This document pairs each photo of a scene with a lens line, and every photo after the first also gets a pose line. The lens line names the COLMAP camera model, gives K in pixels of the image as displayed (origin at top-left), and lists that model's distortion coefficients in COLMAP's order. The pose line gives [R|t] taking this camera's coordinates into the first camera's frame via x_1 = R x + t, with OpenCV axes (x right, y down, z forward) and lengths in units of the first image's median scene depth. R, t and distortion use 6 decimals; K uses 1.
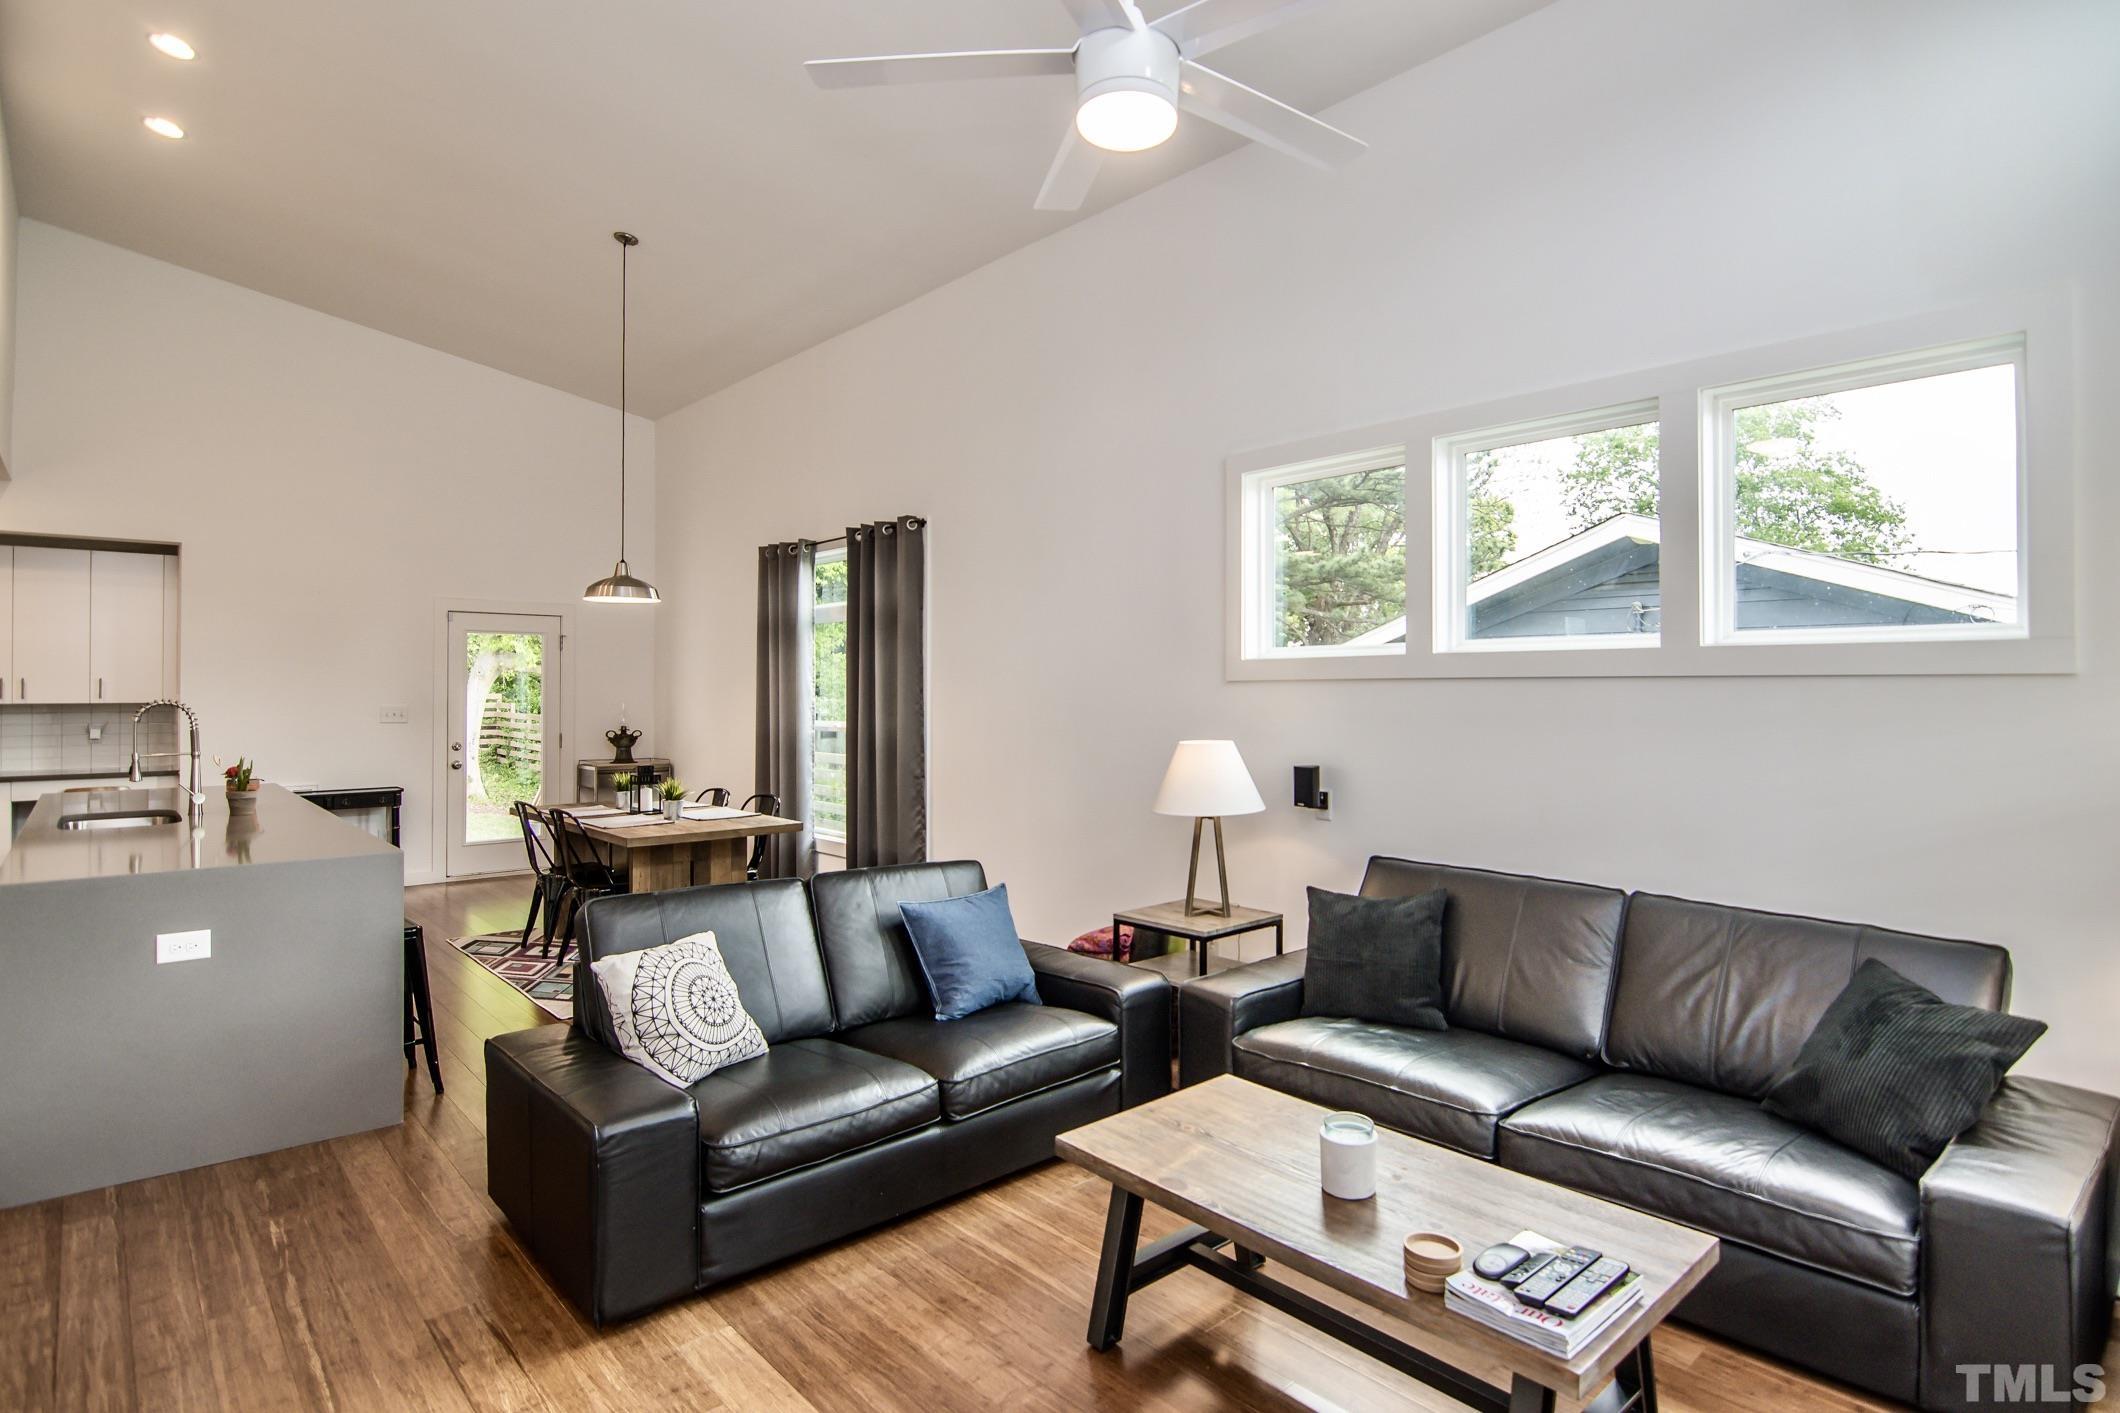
lens RADIAL K [[1084.8, 0, 1117.5], [0, 1084.8, 692.1], [0, 0, 1]] dist [-0.008414, -0.006053]
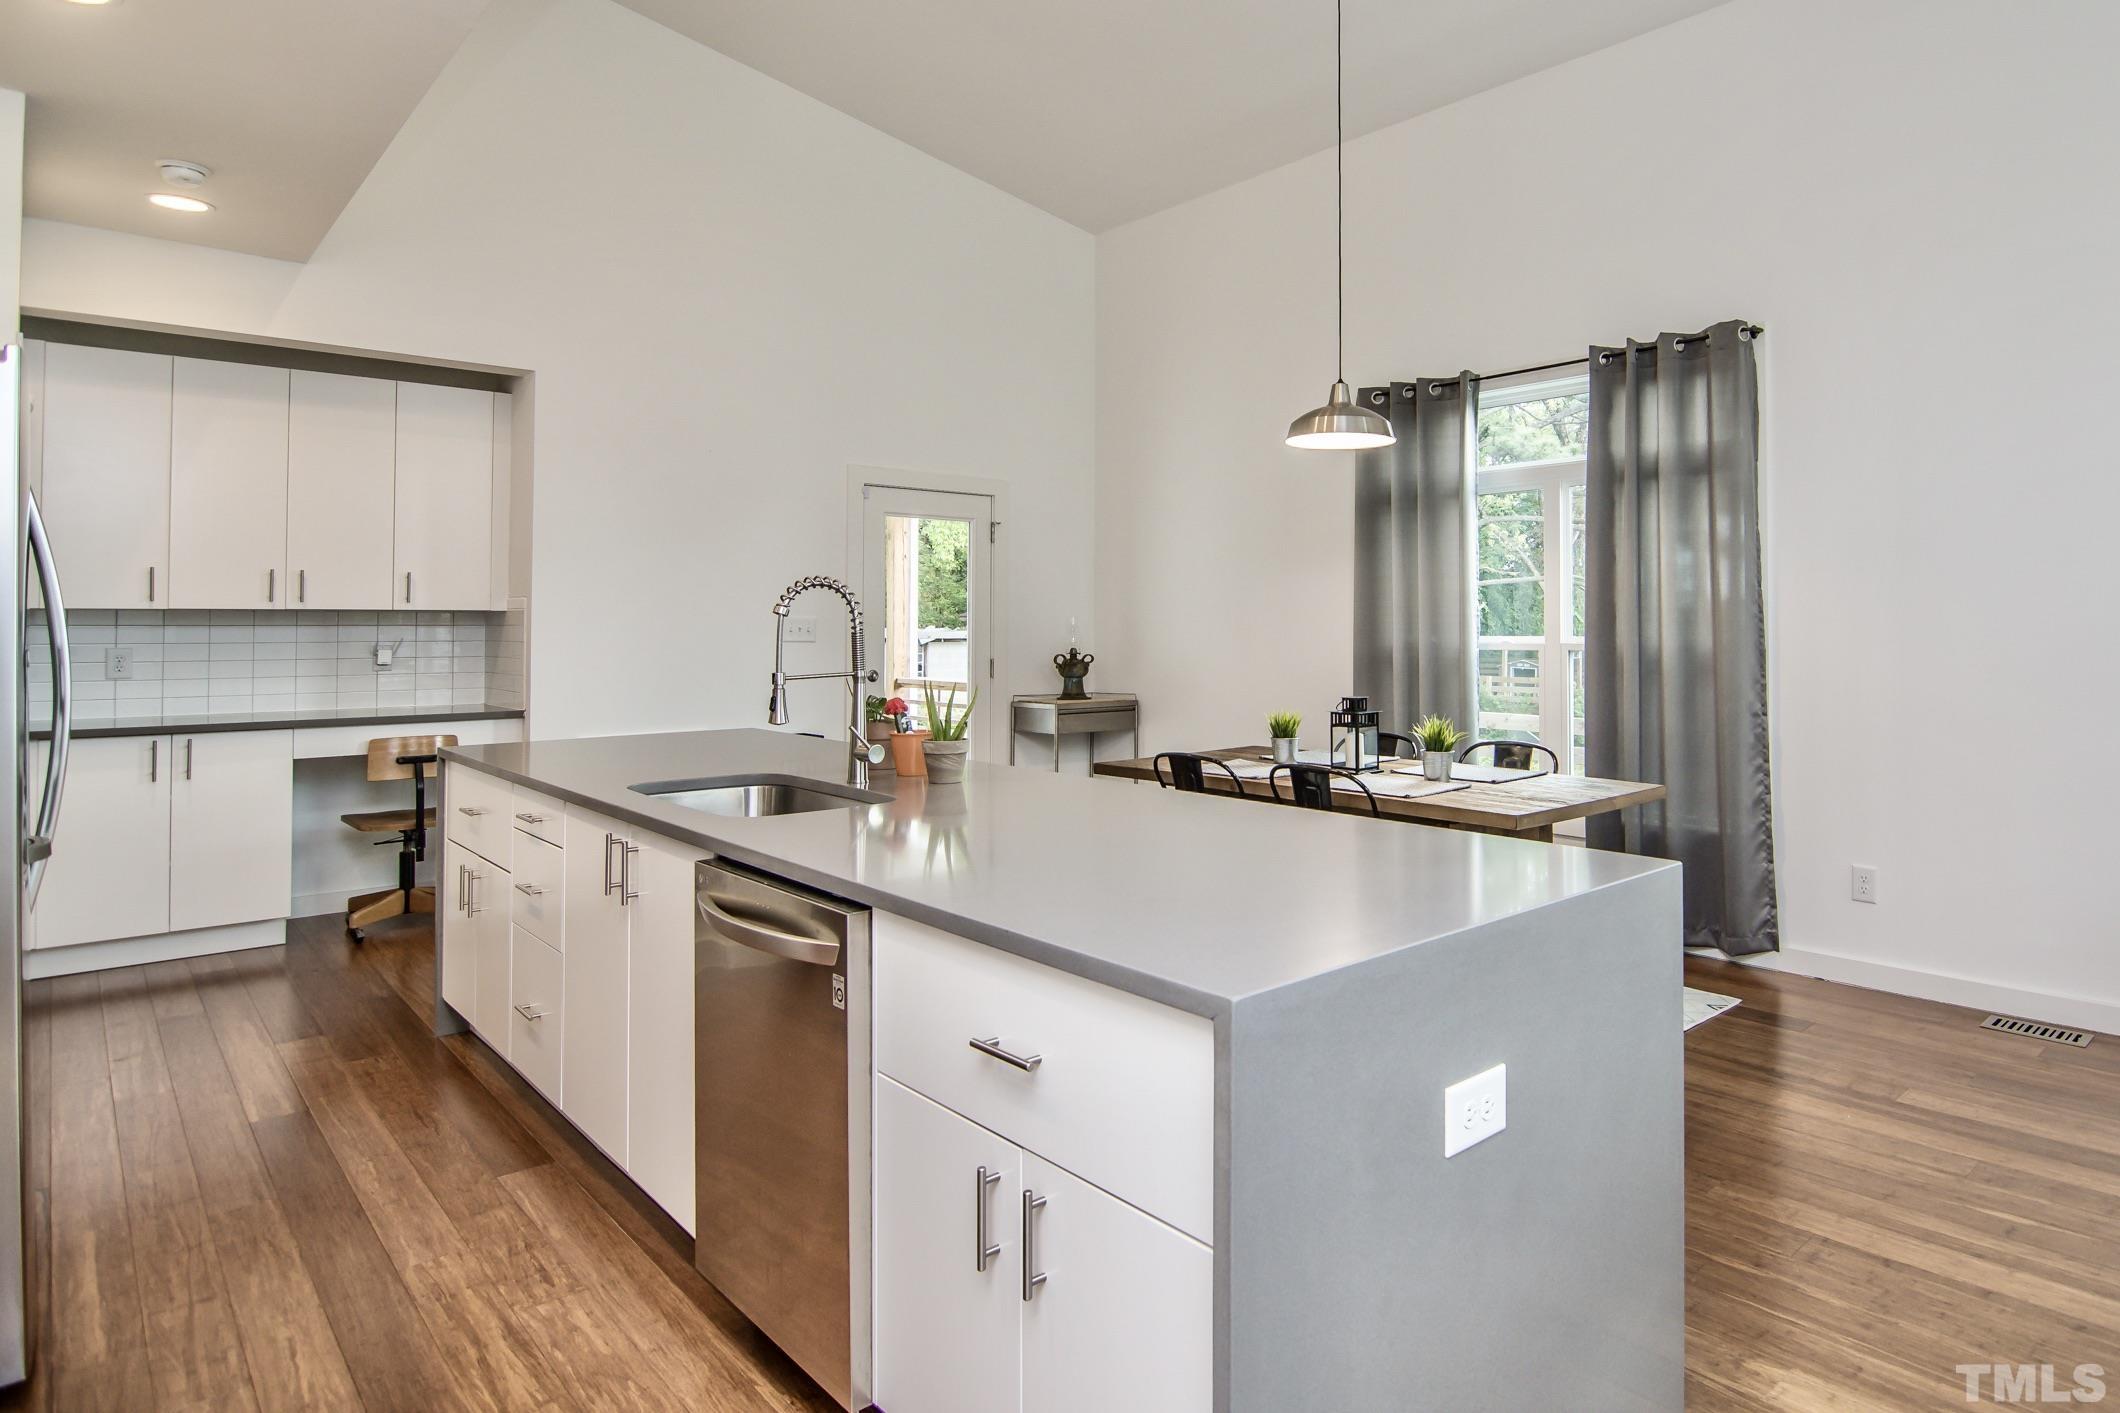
lens RADIAL K [[1213.3, 0, 1220.4], [0, 1213.3, 600.7], [0, 0, 1]] dist [-0.005212, -0.003221]
pose [[0.999729, -0.000577, 0.023271, -0.694669], [0.001102, 0.999745, -0.022559, 0.033328], [-0.023252, 0.022579, 0.999475, 0.358191]]
